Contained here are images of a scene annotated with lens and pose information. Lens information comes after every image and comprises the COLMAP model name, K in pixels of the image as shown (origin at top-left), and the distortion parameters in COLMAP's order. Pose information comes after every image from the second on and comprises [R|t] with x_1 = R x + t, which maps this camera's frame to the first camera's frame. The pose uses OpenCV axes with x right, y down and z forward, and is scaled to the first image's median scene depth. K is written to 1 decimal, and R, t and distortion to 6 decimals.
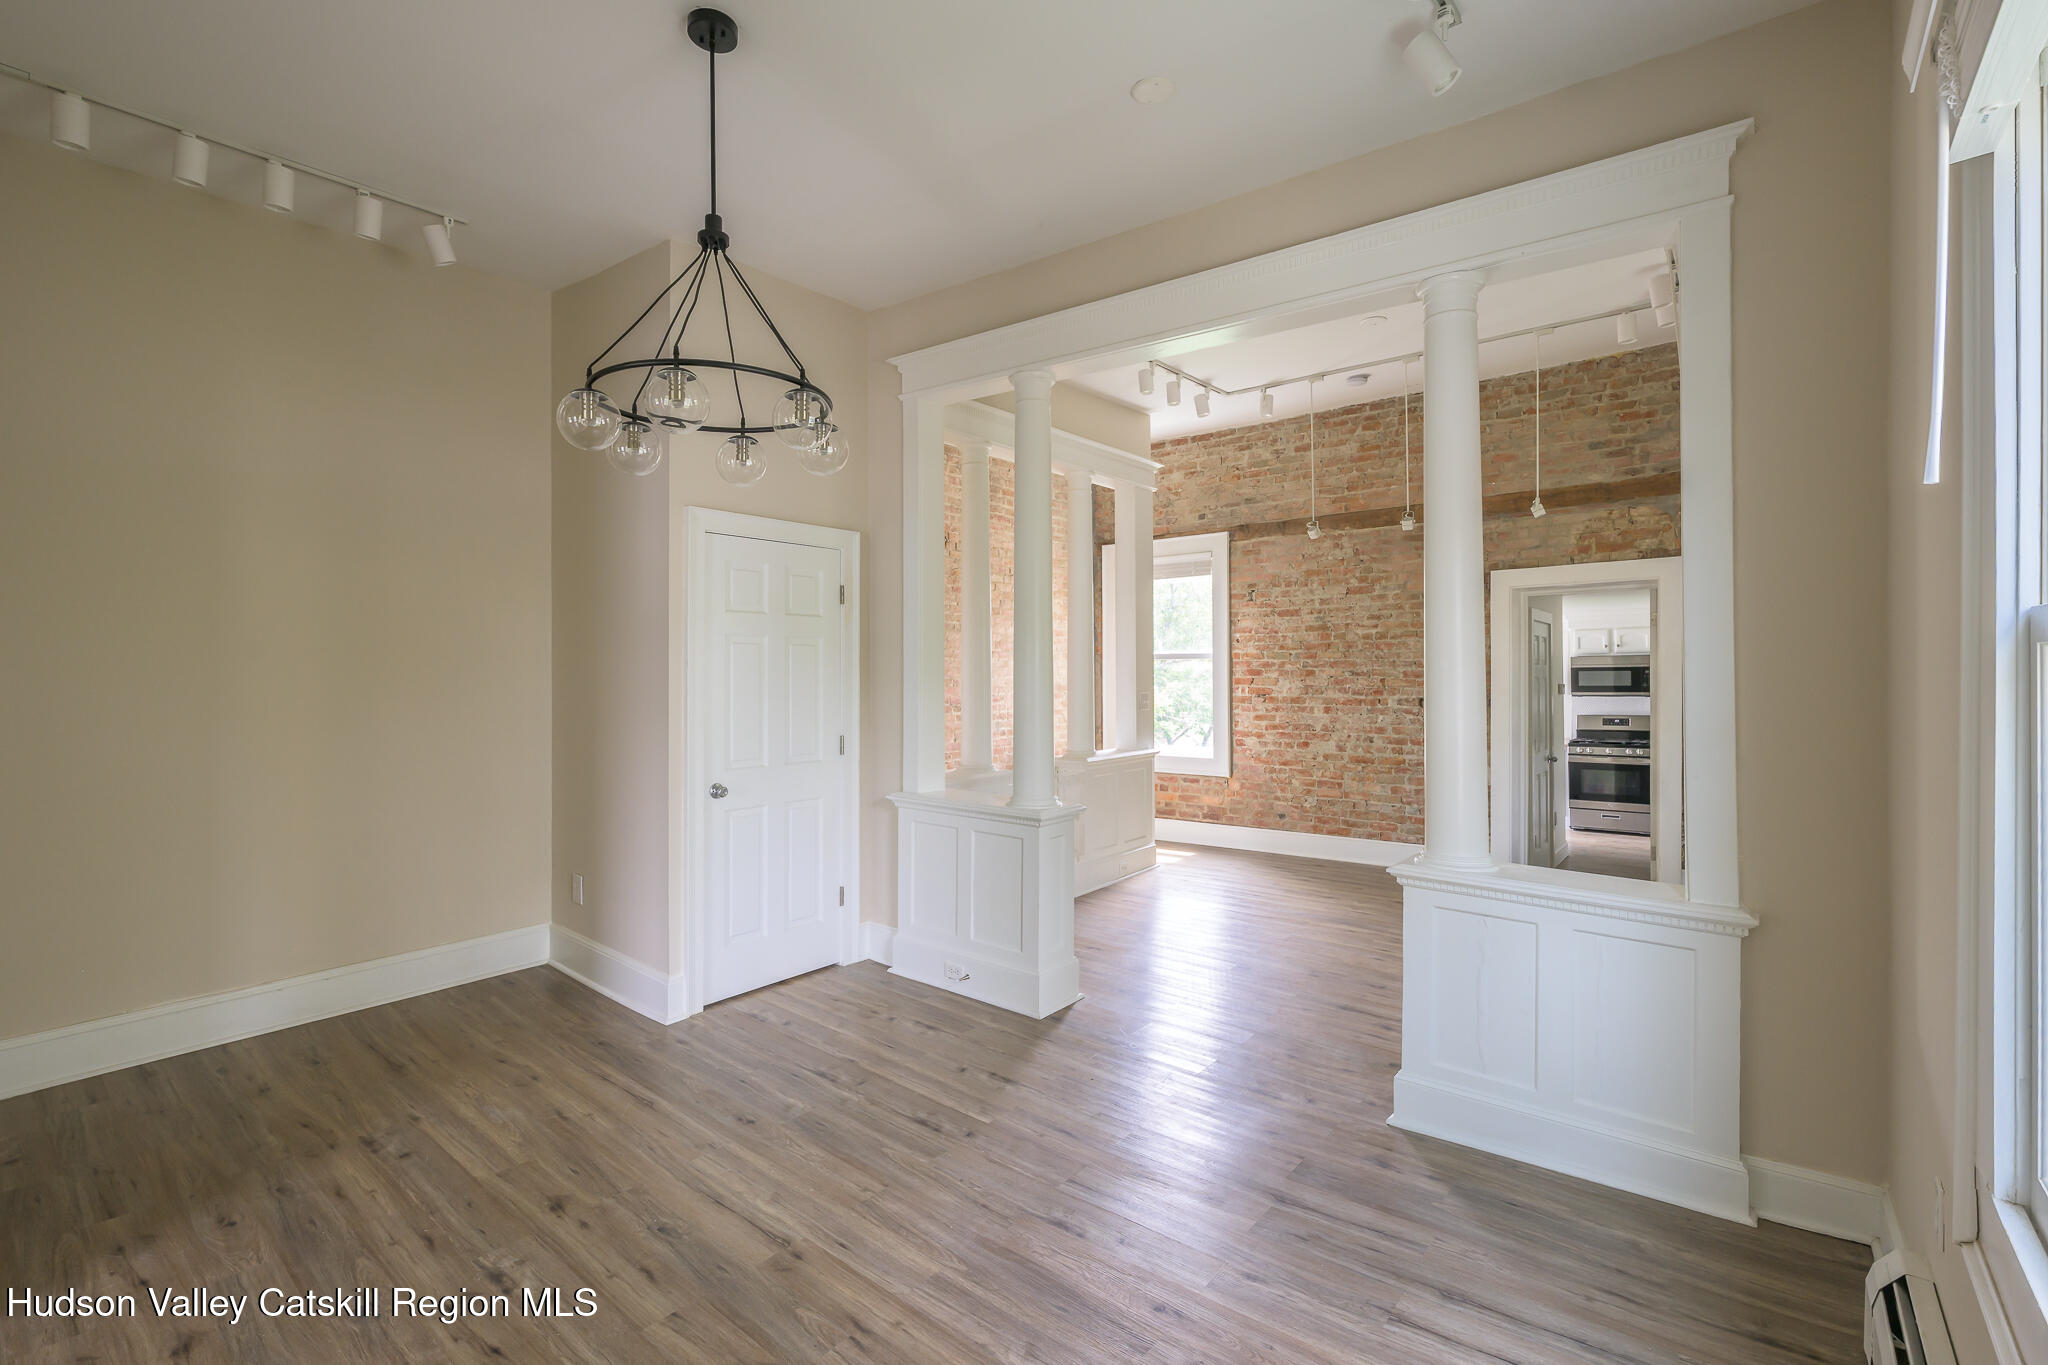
lens RADIAL K [[922.8, 0, 1014.6], [0, 922.8, 670.8], [0, 0, 1]] dist [-0.001640, -0.000368]
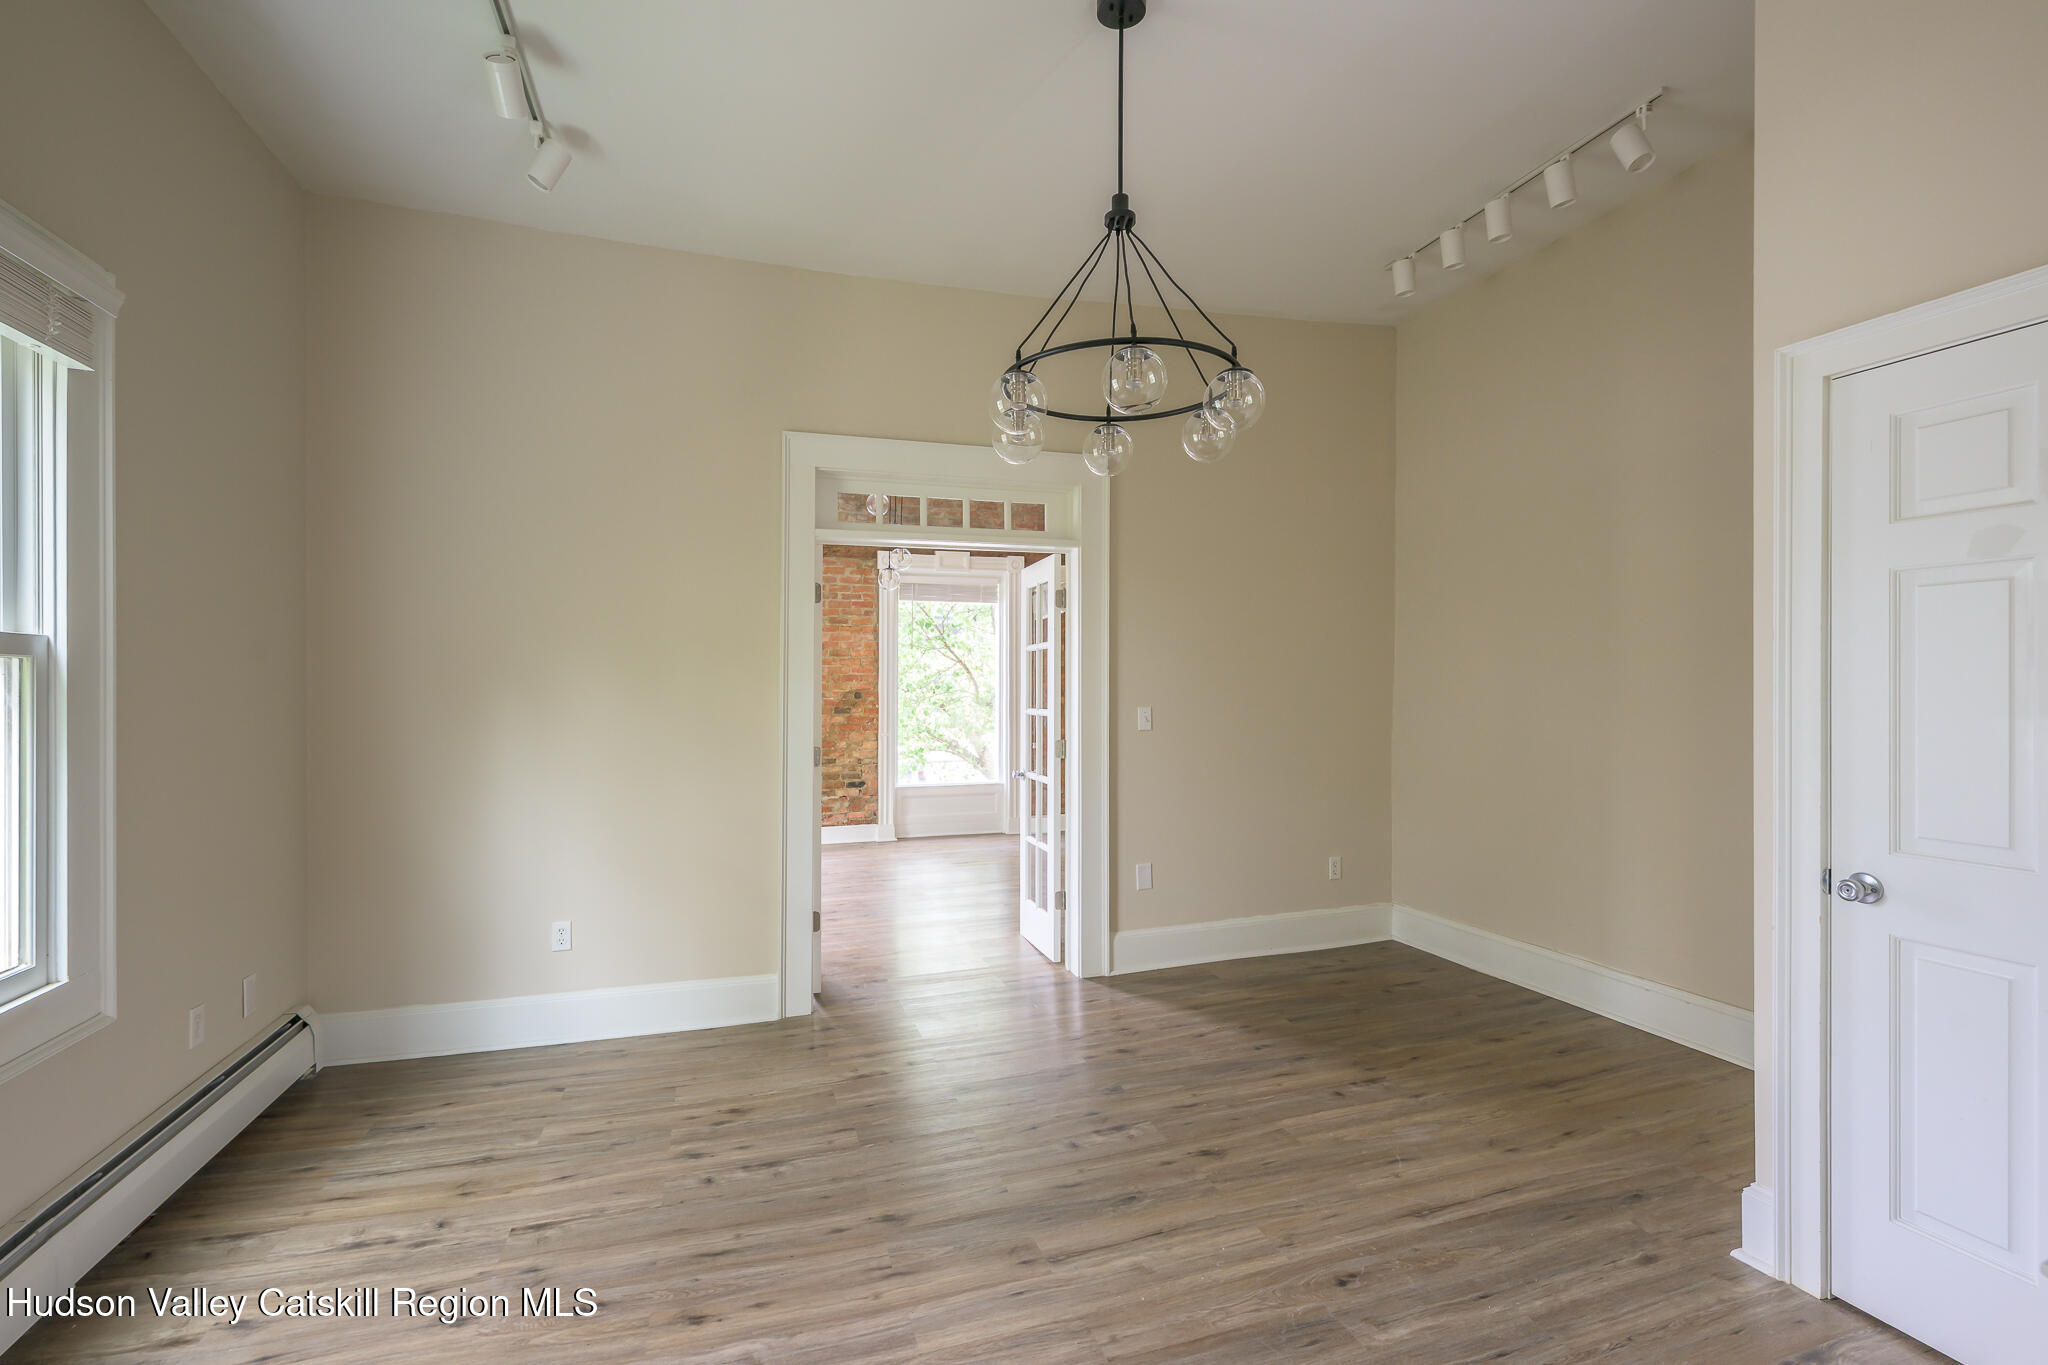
lens RADIAL K [[922.8, 0, 1013.5], [0, 922.8, 702.9], [0, 0, 1]] dist [-0.001640, -0.000368]
pose [[-0.542335, 0.026363, -0.839748, 0.242456], [0.012246, 0.999649, 0.023474, 0.010178], [0.840073, 0.002447, -0.542468, 0.642914]]
